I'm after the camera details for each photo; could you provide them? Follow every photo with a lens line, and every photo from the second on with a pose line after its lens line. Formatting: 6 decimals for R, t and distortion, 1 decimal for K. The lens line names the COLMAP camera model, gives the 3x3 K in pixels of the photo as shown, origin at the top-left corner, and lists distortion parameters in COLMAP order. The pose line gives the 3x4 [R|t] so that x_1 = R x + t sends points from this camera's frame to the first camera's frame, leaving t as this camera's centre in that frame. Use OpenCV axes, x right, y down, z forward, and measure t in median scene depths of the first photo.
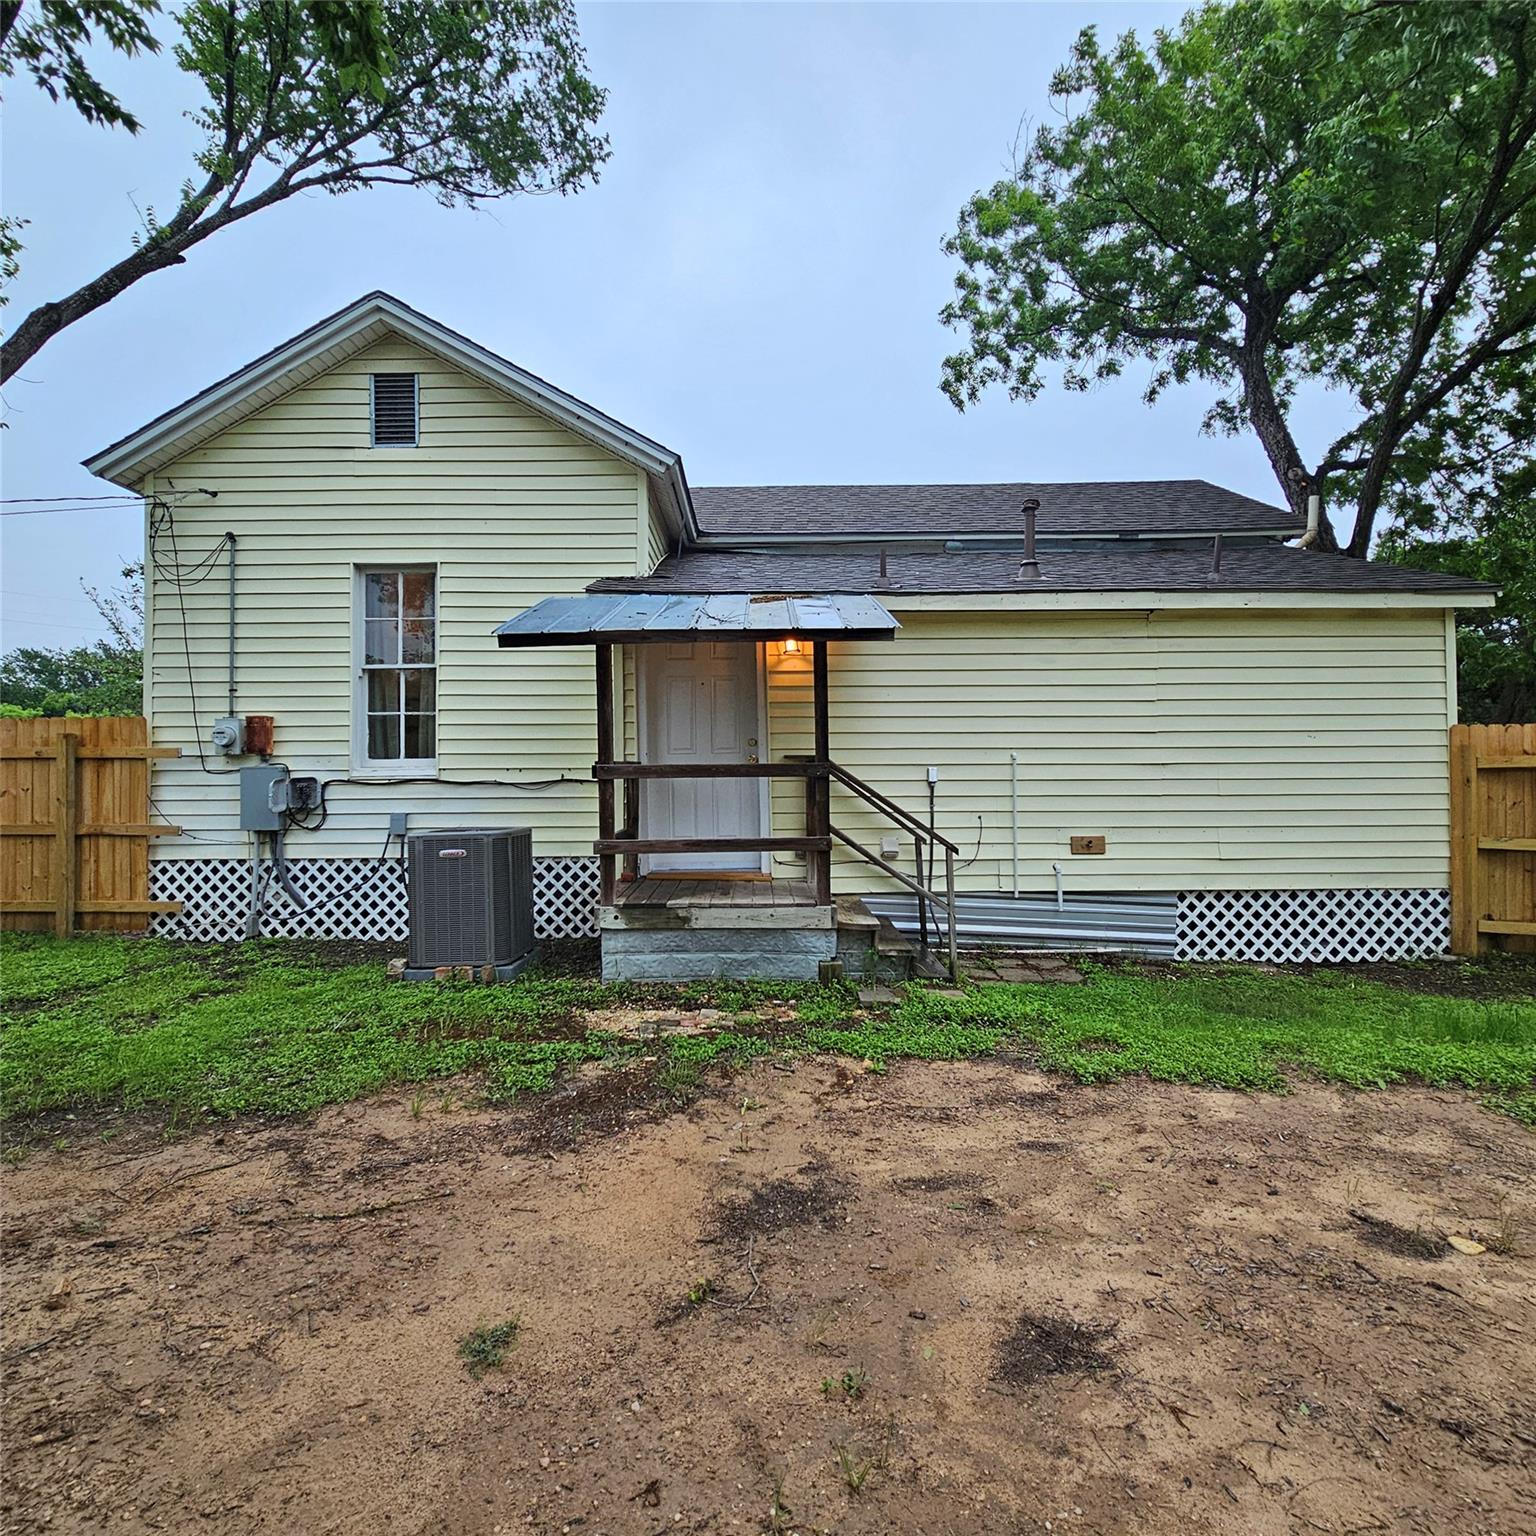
lens RADIAL K [[832.3, 0, 773.5], [0, 832.3, 769.4], [0, 0, 1]] dist [-0.000282, 0.000462]
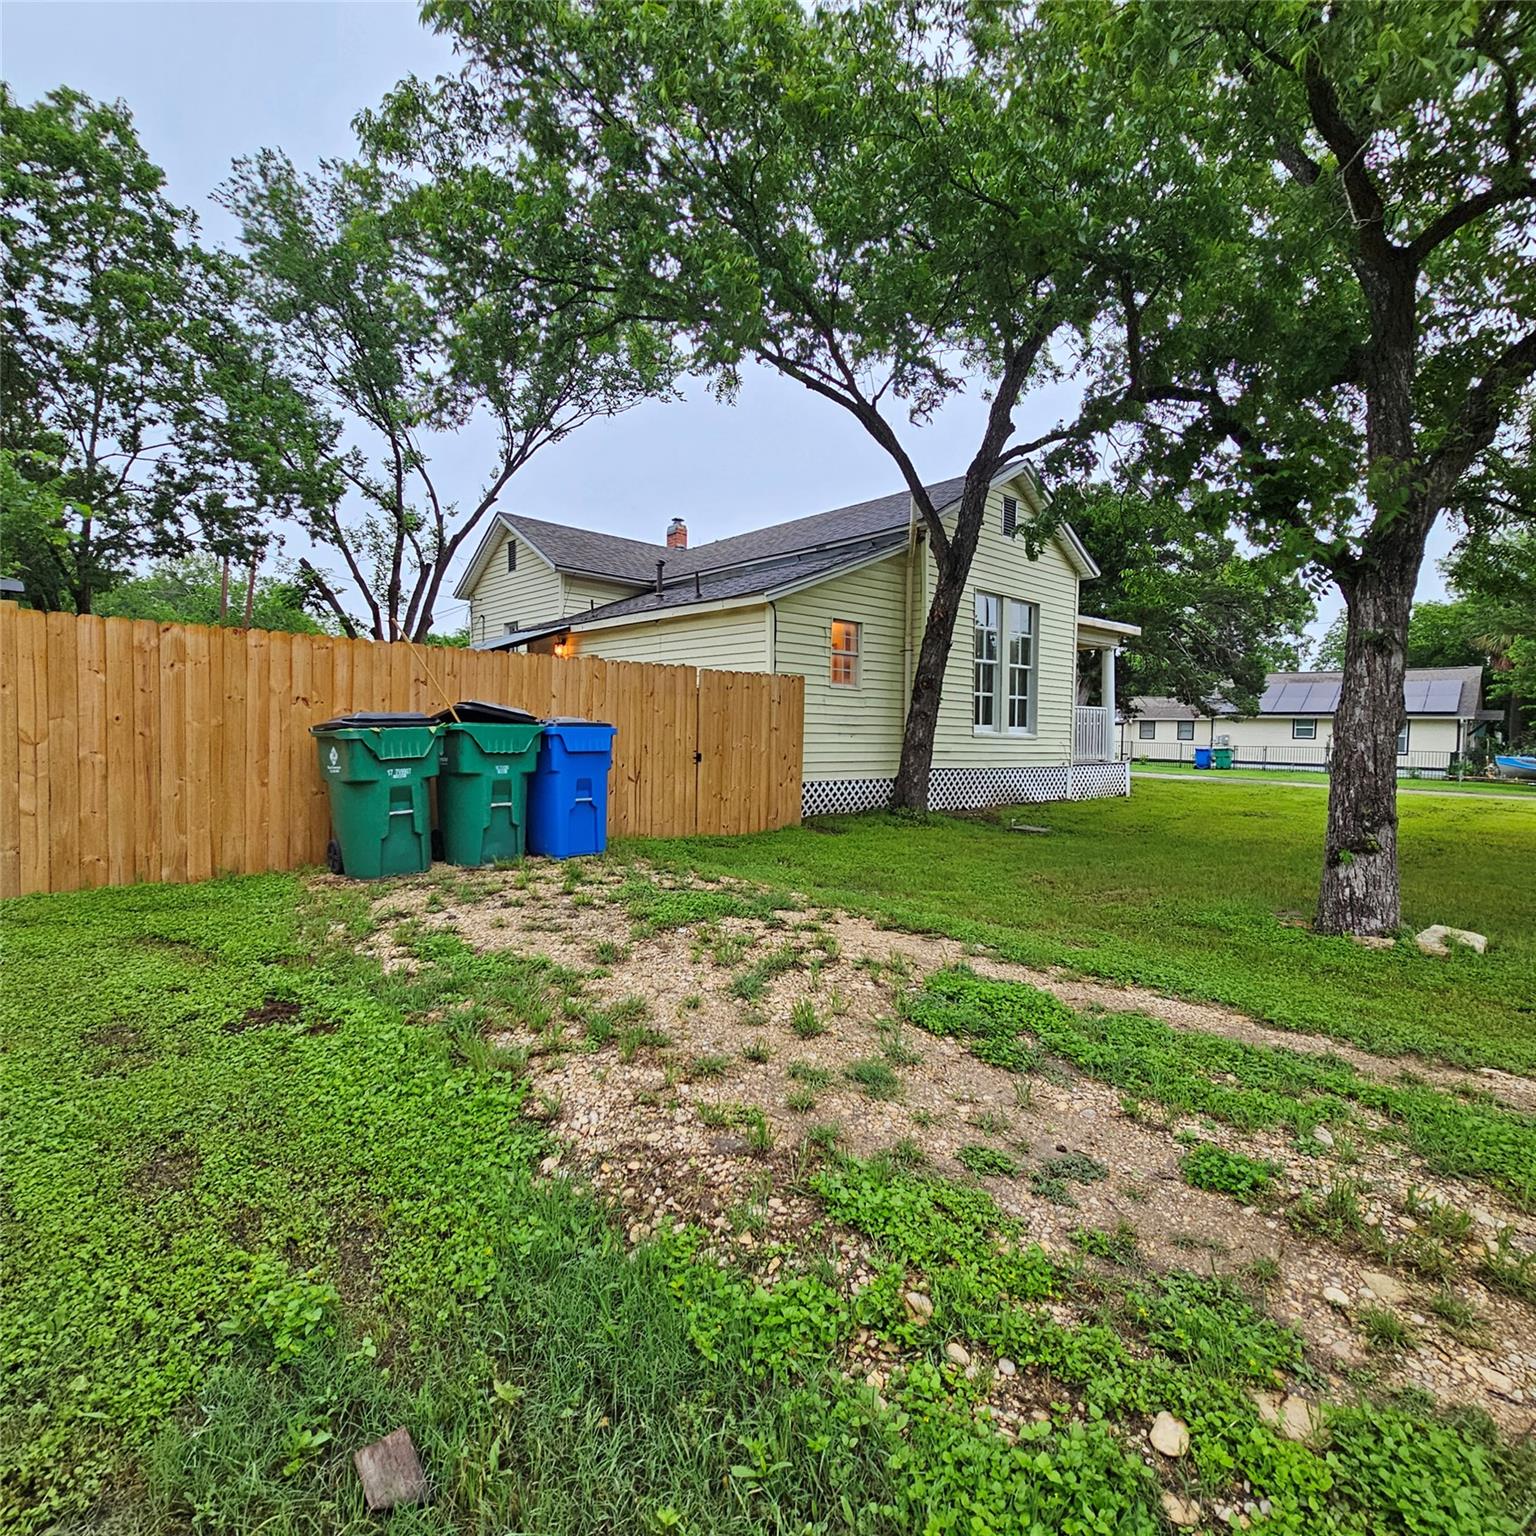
lens RADIAL K [[832.3, 0, 762.8], [0, 832.3, 765.9], [0, 0, 1]] dist [-0.000282, 0.000462]
pose [[0.656734, 0.050796, -0.752409, 1.860296], [-0.018315, 0.998509, 0.051424, 0.029636], [0.753900, -0.019992, 0.656685, -0.034528]]
